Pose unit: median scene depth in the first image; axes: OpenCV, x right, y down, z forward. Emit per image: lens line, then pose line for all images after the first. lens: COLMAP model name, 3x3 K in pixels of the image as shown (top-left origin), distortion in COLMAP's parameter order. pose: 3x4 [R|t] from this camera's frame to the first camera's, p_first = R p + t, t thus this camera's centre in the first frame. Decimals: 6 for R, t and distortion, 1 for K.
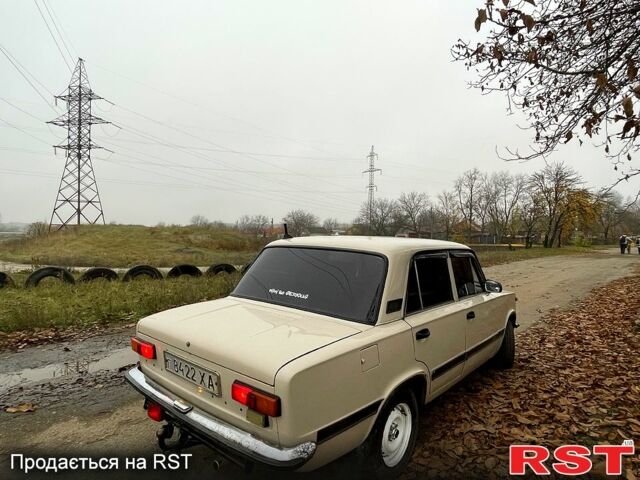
lens RADIAL K [[380.1, 0, 317.2], [0, 380.1, 239.6], [0, 0, 1]] dist [-0.005538, 0.000431]
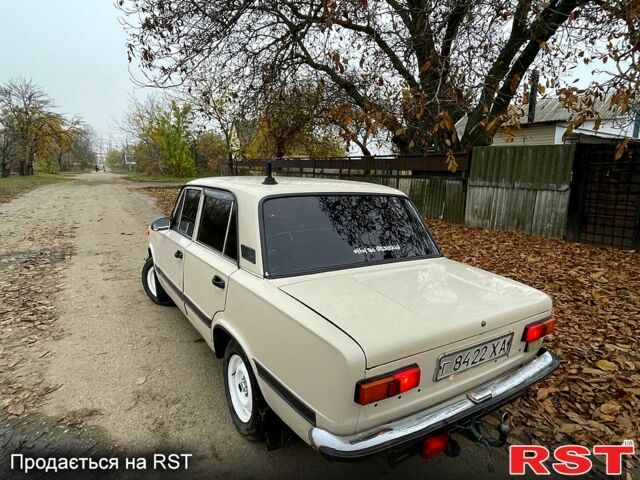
lens RADIAL K [[380.1, 0, 321.2], [0, 380.1, 243.4], [0, 0, 1]] dist [-0.005538, 0.000431]
pose [[0.287901, -0.182588, 0.940093, -0.828090], [-0.010204, 0.981016, 0.193660, -0.033420], [-0.957606, -0.065347, 0.280573, 0.787692]]
